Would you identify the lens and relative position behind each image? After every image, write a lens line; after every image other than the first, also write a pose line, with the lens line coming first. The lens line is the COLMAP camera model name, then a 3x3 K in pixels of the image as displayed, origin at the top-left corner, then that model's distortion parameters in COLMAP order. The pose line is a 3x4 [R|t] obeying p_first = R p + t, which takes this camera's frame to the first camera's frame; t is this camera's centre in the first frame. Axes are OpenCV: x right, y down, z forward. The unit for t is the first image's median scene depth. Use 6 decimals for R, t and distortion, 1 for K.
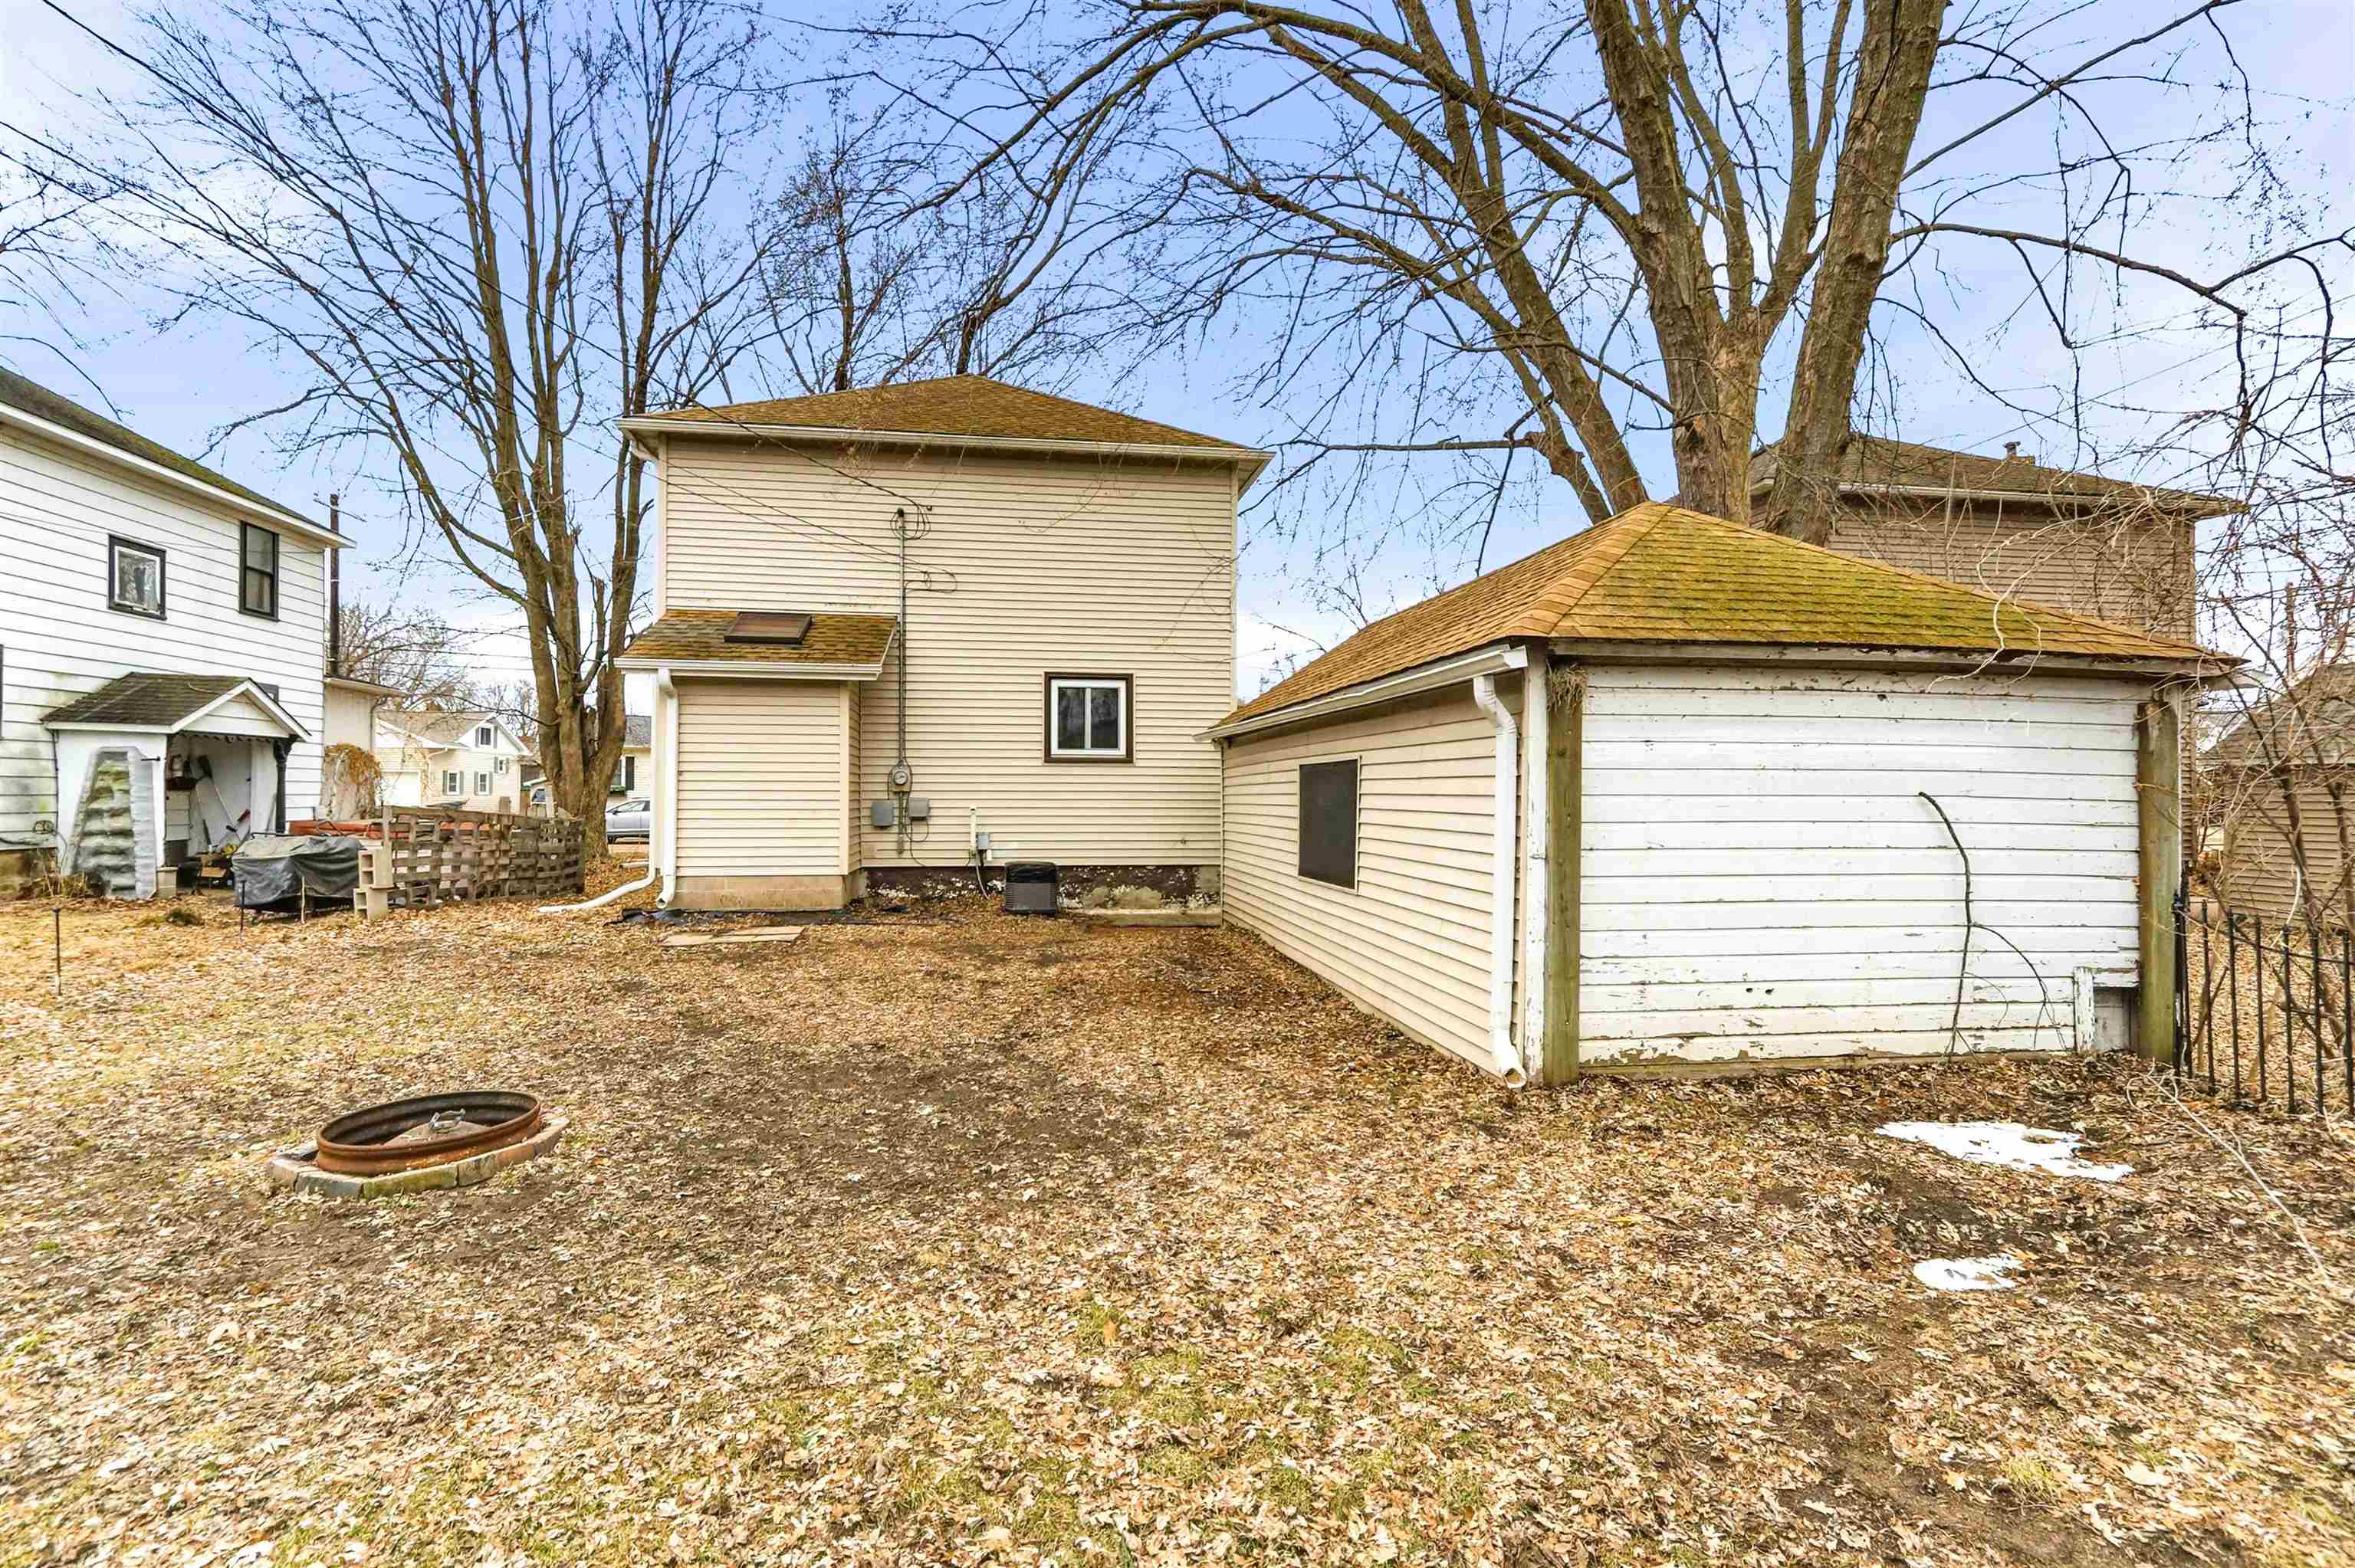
lens RADIAL K [[1089.1, 0, 1165.2], [0, 1089.1, 753.8], [0, 0, 1]] dist [0.001680, 0.000714]
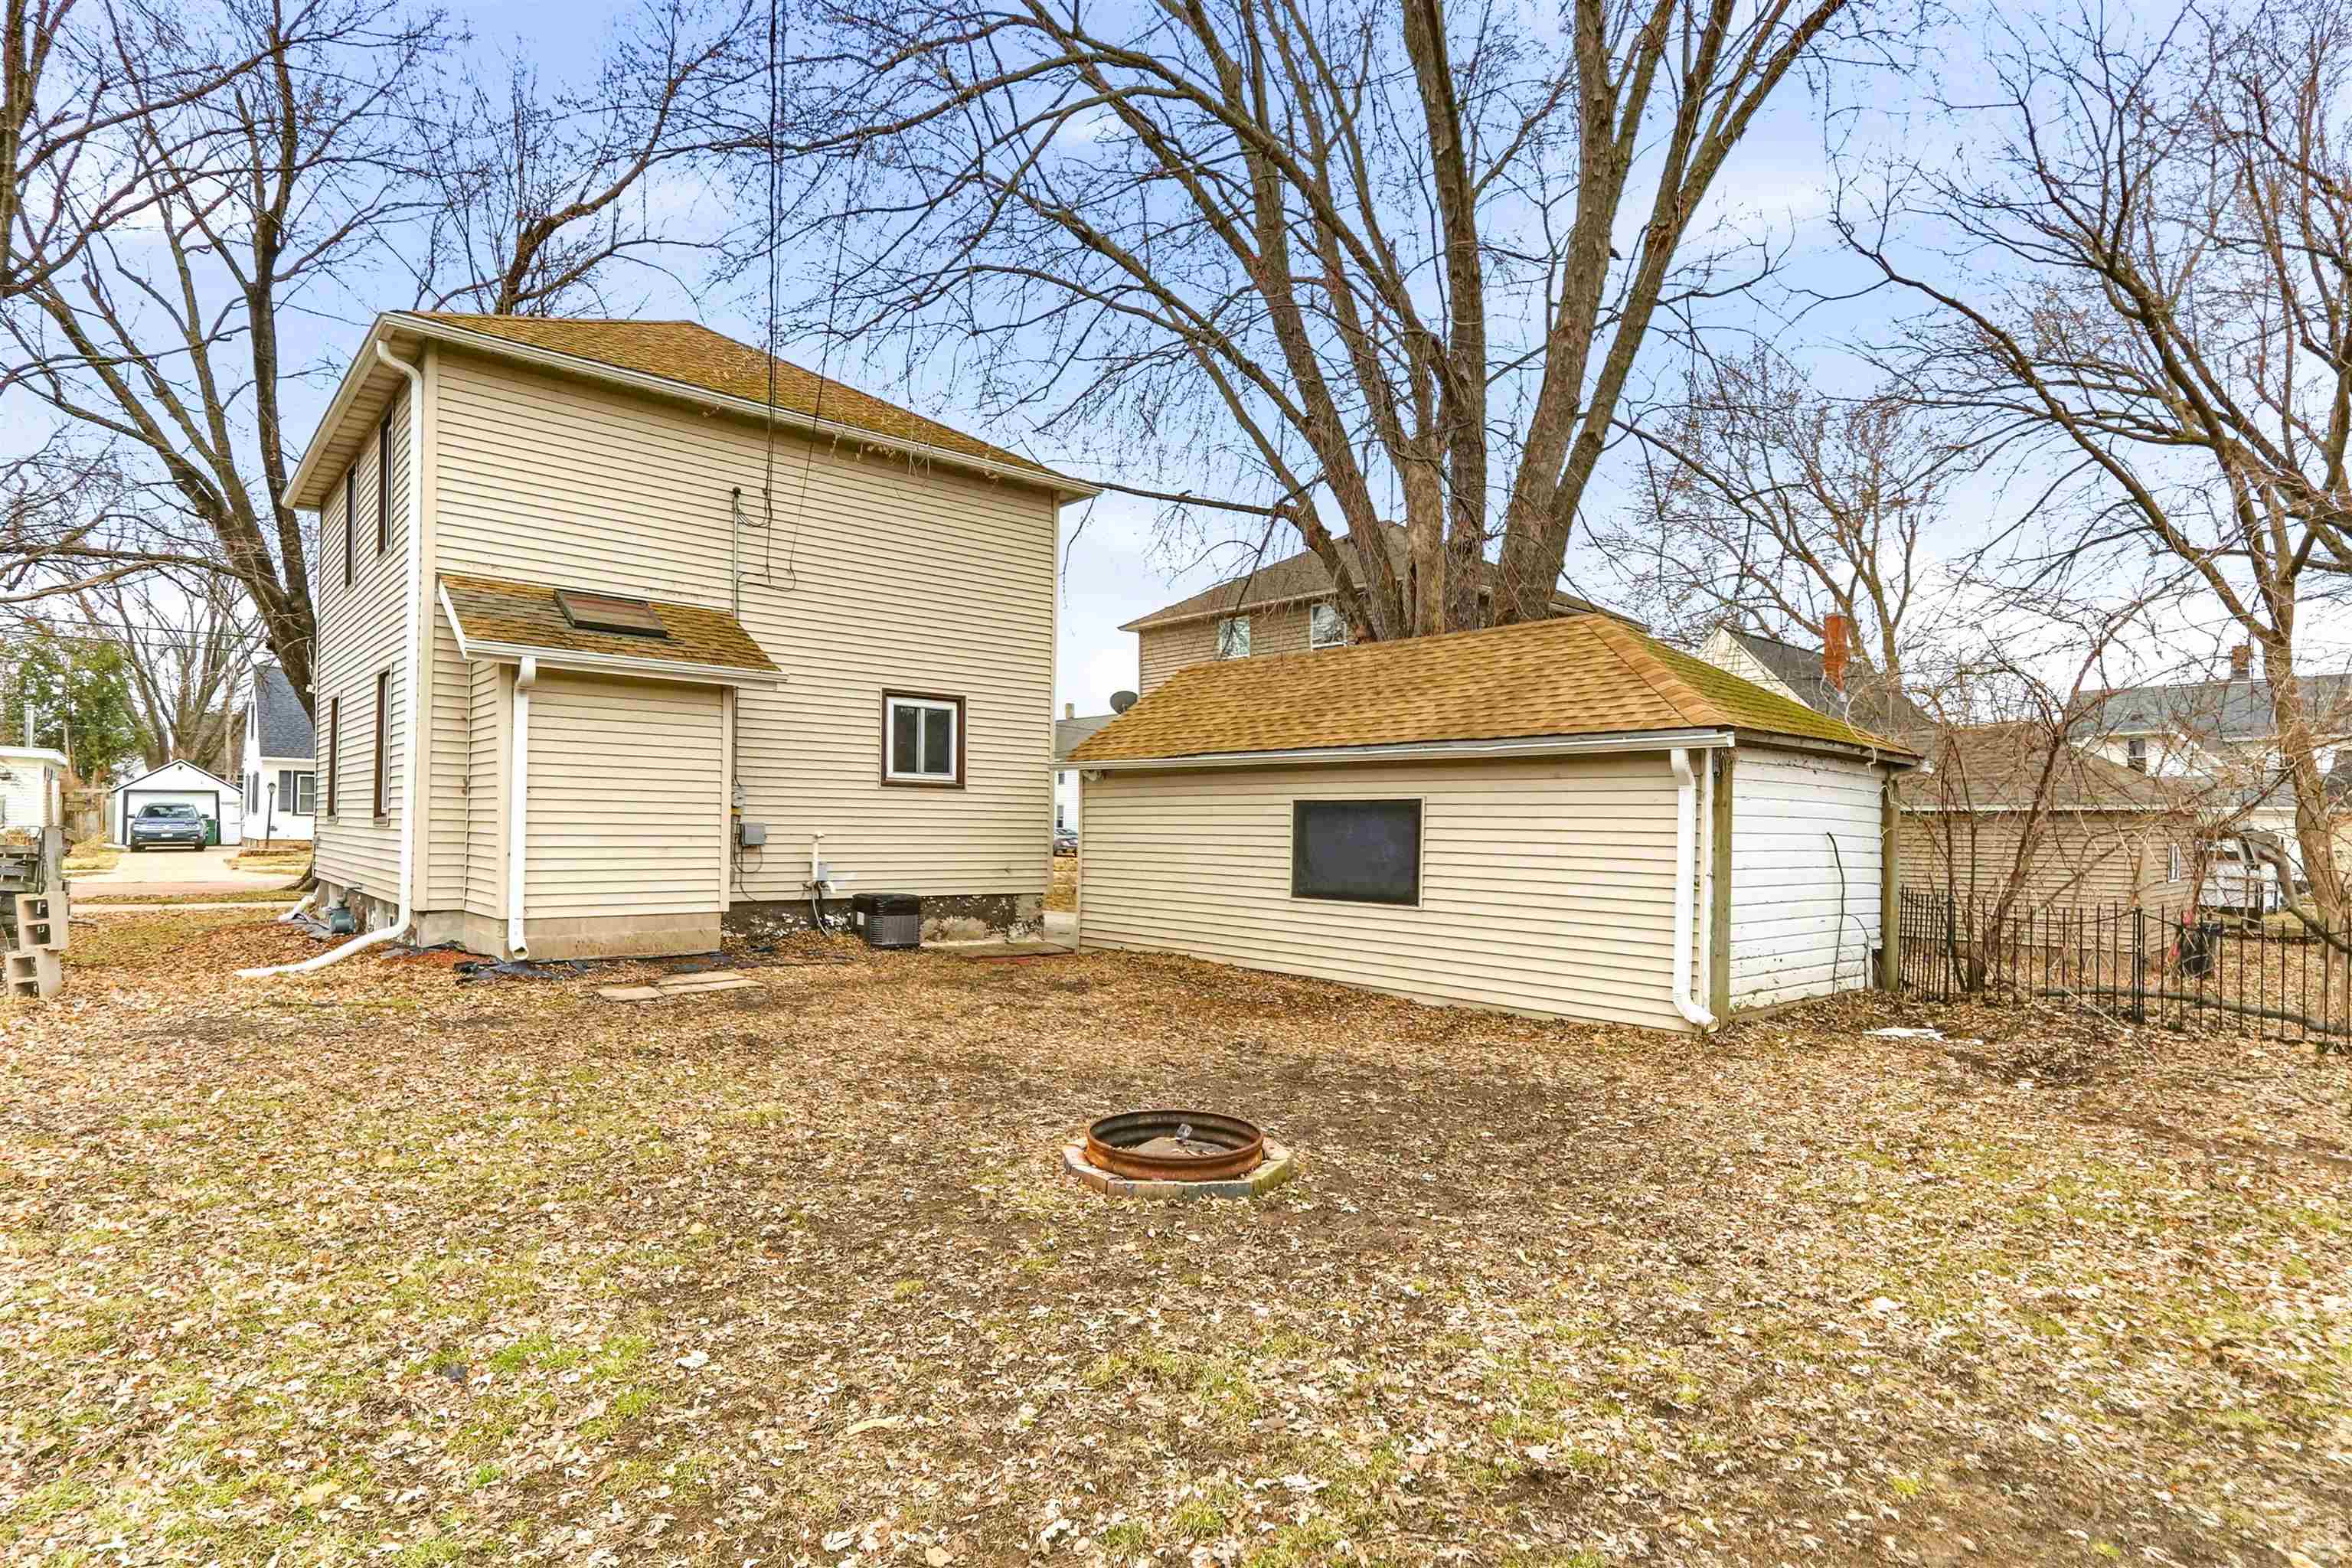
lens RADIAL K [[1185.7, 0, 1176.0], [0, 1185.7, 784.0], [0, 0, 1]] dist [0.012535, 0.000583]
pose [[0.845204, 0.029614, 0.533623, -0.443197], [-0.033508, 0.999436, -0.002392, 0.000262], [-0.533392, -0.015859, 0.845719, 0.013082]]
